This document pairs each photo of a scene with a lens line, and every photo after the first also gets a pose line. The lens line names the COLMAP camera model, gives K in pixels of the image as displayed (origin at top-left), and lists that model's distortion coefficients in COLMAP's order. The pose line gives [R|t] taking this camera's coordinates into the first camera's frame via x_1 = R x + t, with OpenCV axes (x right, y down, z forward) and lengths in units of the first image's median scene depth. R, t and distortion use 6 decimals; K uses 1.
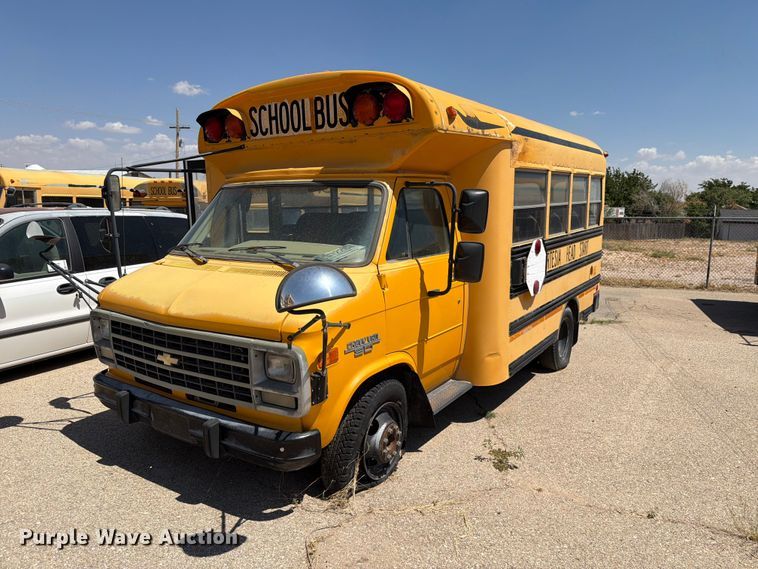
lens RADIAL K [[547.4, 0, 390.7], [0, 547.4, 292.3], [0, 0, 1]] dist [0.044156, -0.008518]
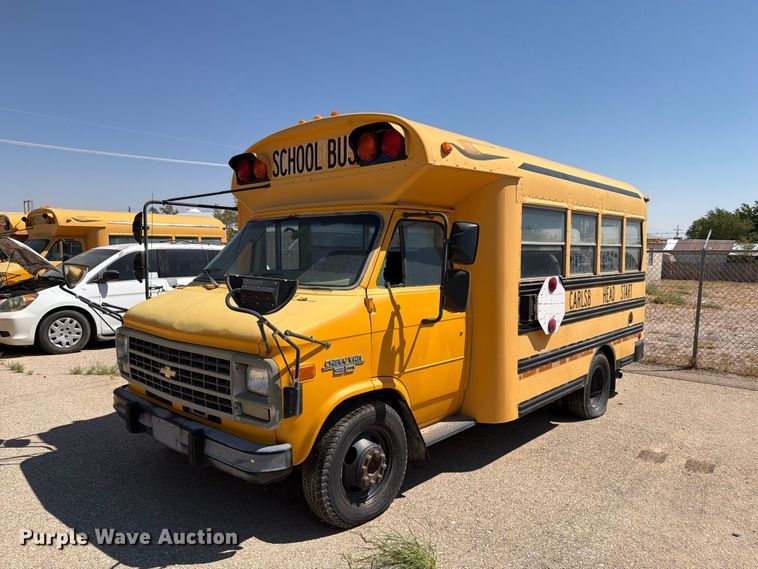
lens RADIAL K [[547.4, 0, 373.4], [0, 547.4, 285.9], [0, 0, 1]] dist [0.044156, -0.008518]
pose [[0.987030, 0.019520, -0.159347, 0.129188], [-0.037392, 0.993234, -0.109943, 0.046611], [0.156123, 0.114475, 0.981082, -0.011725]]
